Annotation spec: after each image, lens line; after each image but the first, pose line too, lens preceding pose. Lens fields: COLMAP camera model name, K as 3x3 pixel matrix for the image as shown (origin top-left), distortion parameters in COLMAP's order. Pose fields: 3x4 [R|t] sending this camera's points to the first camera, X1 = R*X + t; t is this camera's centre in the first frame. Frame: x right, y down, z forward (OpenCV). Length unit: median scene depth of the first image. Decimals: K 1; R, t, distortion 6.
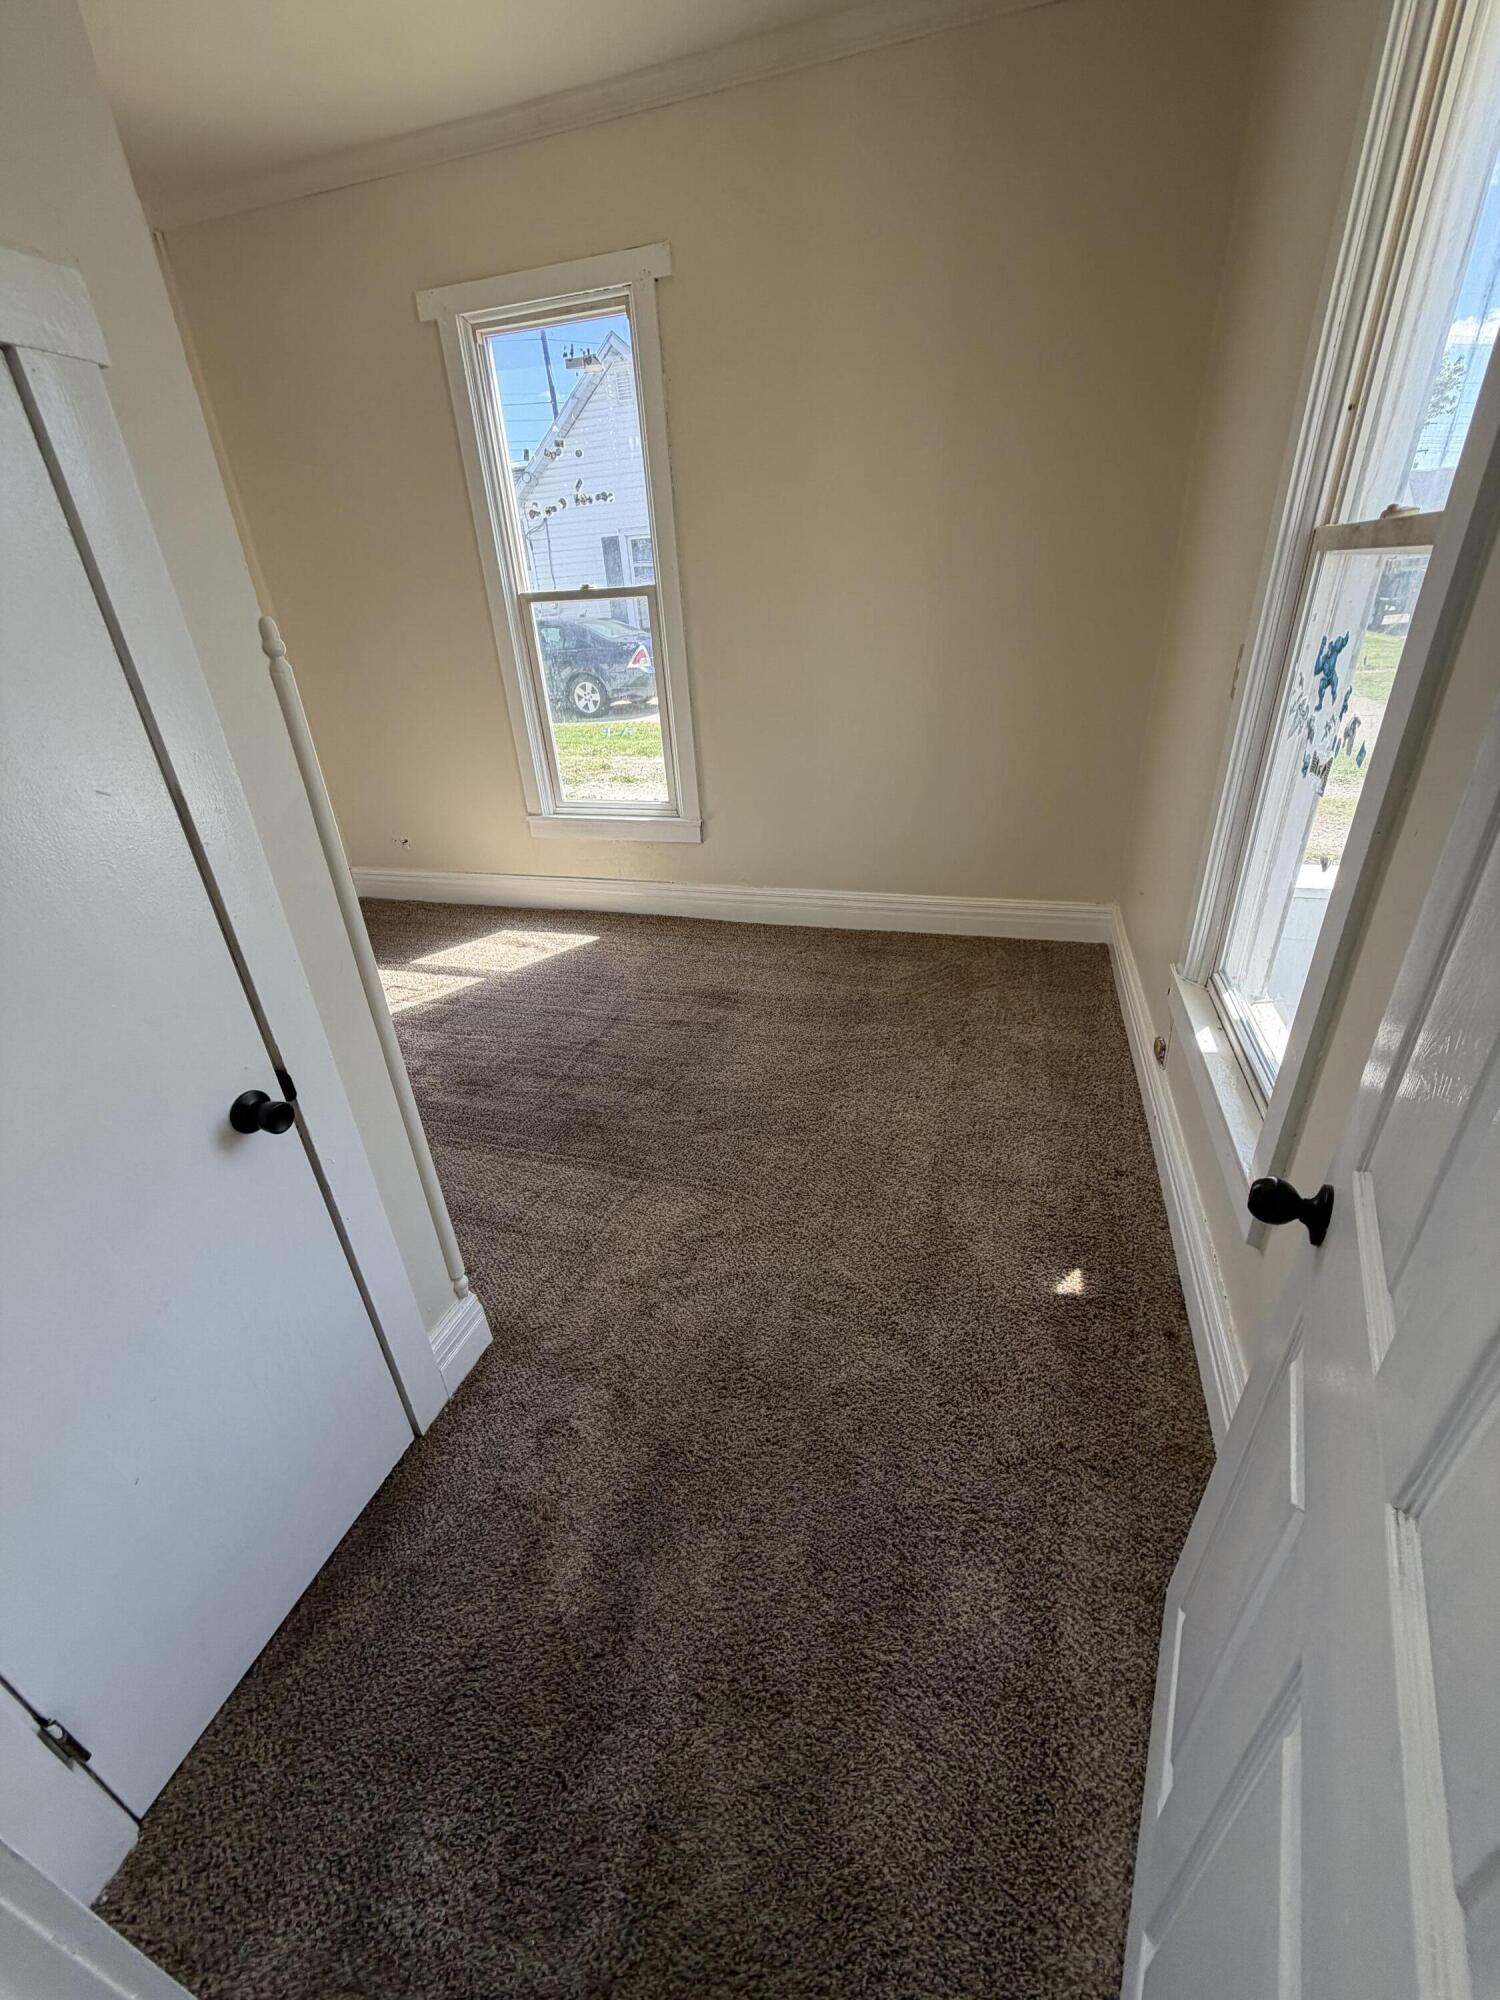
lens RADIAL K [[799.7, 0, 750.0], [0, 799.7, 1000.0], [0, 0, 1]] dist [-0.000501, 0.000180]
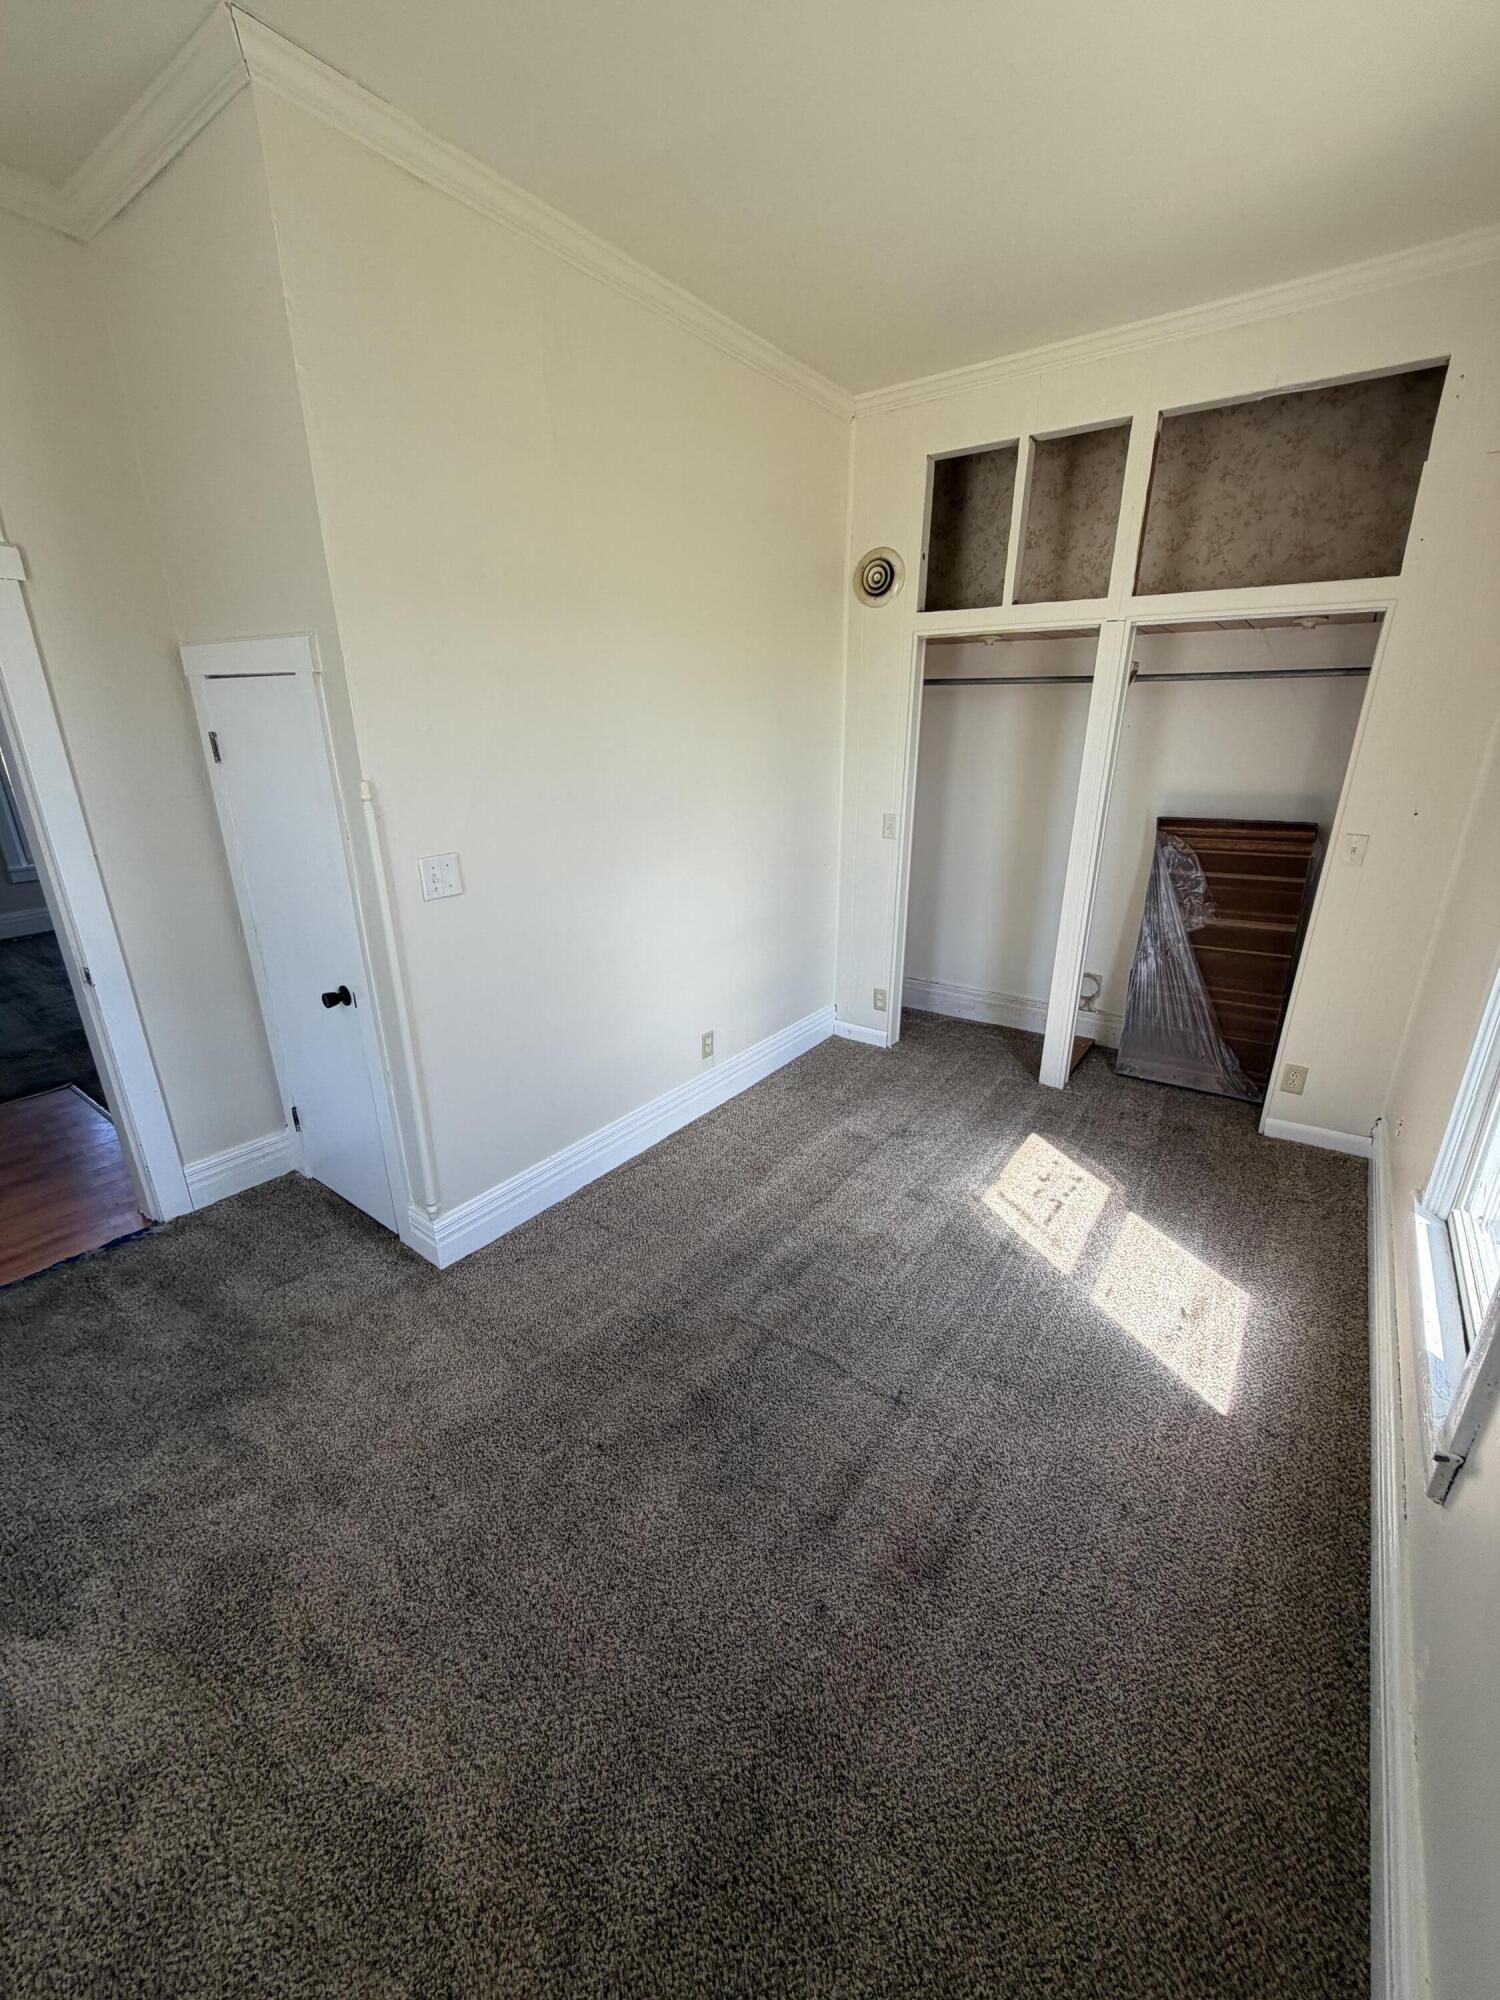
lens RADIAL K [[799.7, 0, 750.0], [0, 799.7, 1000.0], [0, 0, 1]] dist [-0.000501, 0.000180]
pose [[-0.332852, 0.373613, -0.865808, 0.273574], [-0.418284, 0.764393, 0.490655, -0.435671], [0.845132, 0.525469, -0.098154, 0.711118]]
